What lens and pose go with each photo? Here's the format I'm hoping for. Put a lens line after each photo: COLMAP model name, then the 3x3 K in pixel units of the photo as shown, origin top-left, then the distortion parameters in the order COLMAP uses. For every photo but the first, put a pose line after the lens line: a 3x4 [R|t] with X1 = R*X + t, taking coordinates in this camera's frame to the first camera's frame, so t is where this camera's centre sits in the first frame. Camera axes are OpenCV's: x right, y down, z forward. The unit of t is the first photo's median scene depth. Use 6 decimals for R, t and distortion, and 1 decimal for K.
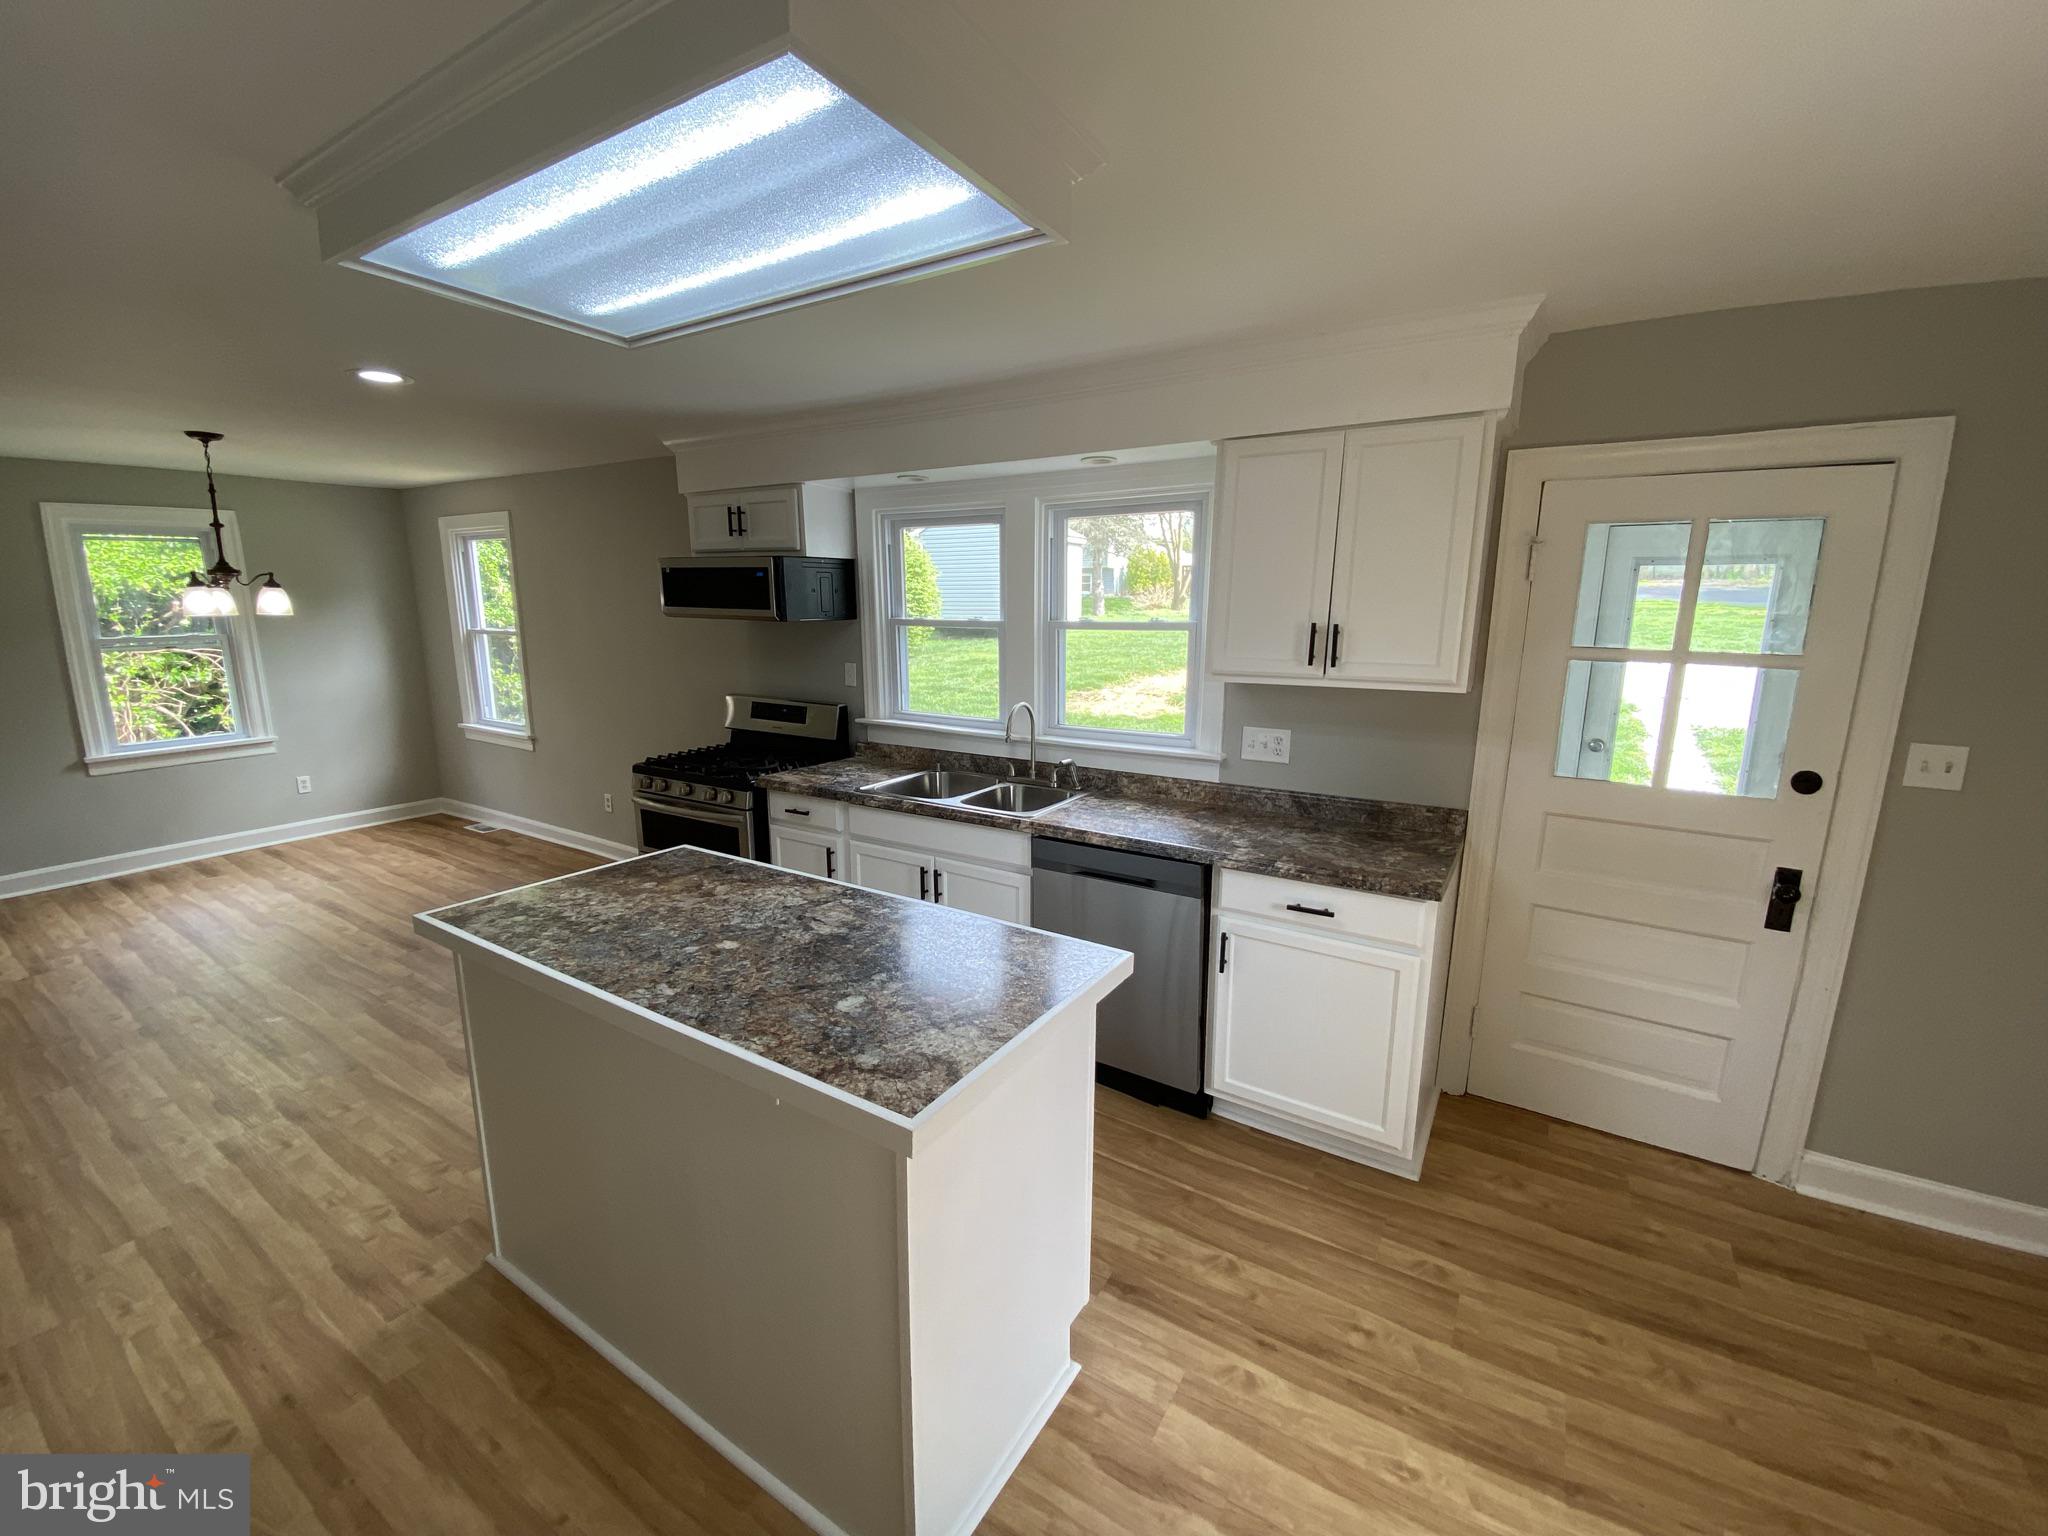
lens RADIAL K [[830.8, 0, 1024.0], [0, 830.8, 768.0], [0, 0, 1]] dist [0.008817, -0.015768]
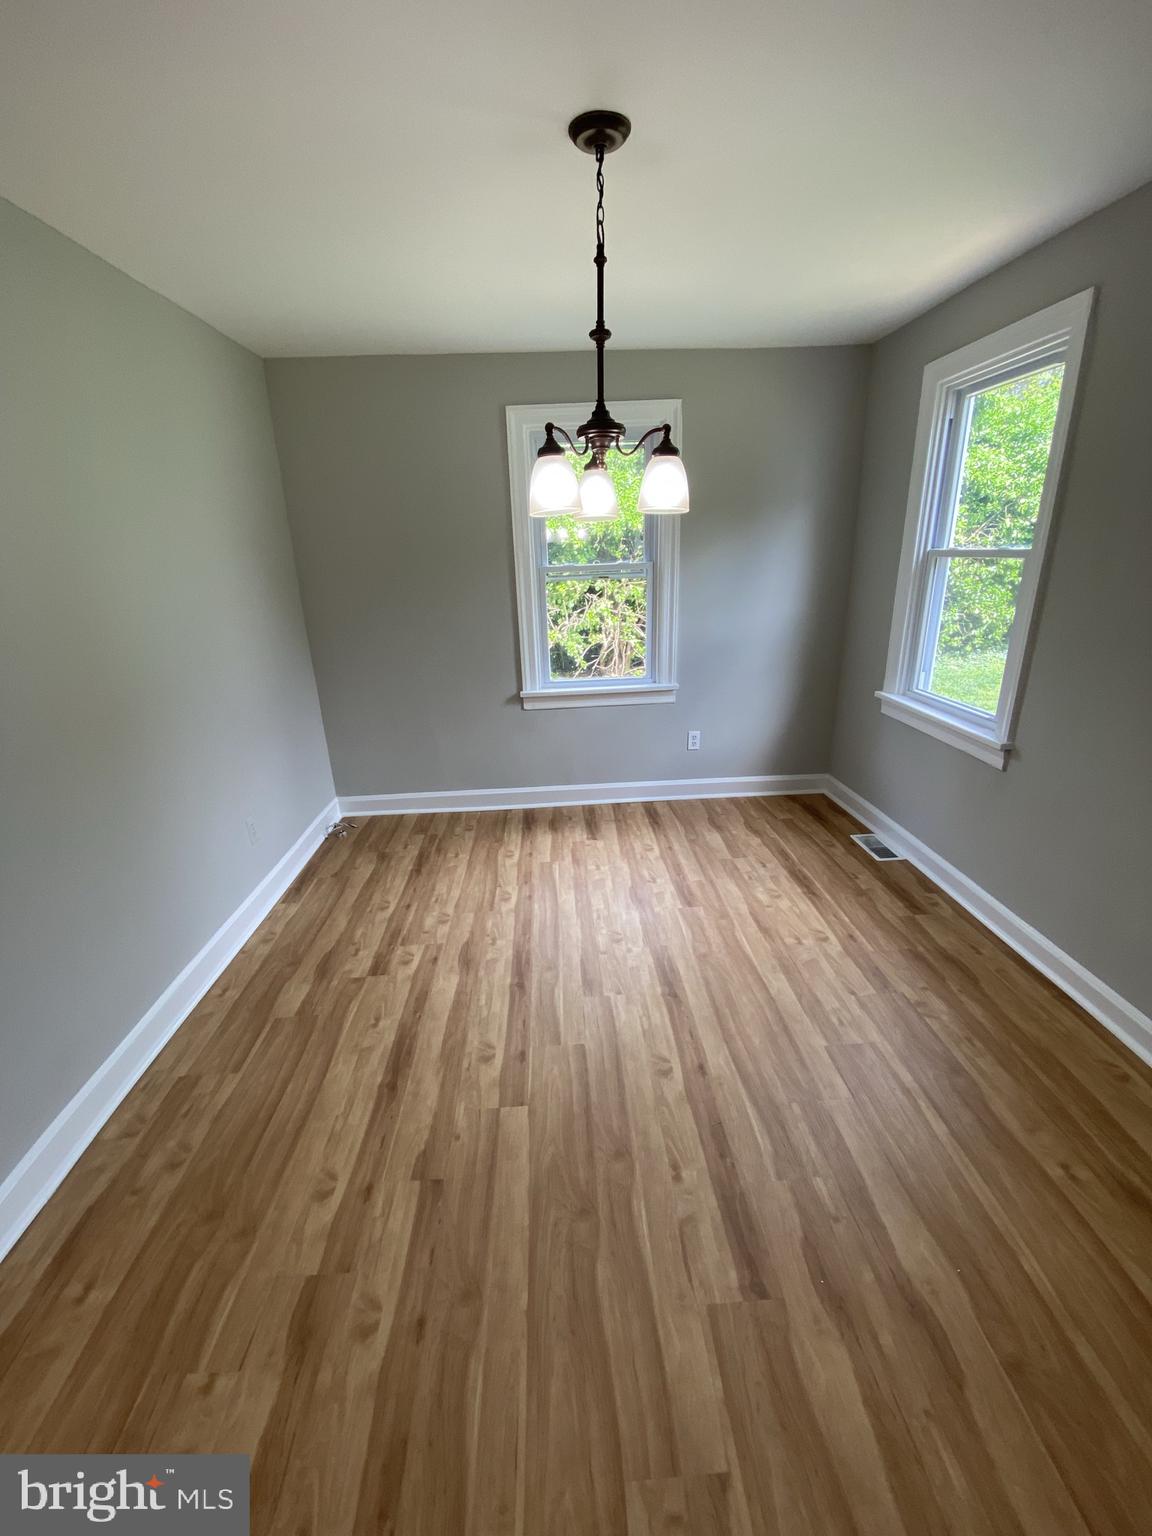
lens RADIAL K [[623.1, 0, 547.4], [0, 623.1, 774.1], [0, 0, 1]] dist [0.008817, -0.015768]
pose [[0.536516, 0.248228, -0.806556, -1.137850], [-0.120354, 0.968497, 0.218009, -0.197770], [0.835264, -0.019893, 0.549490, 1.403988]]
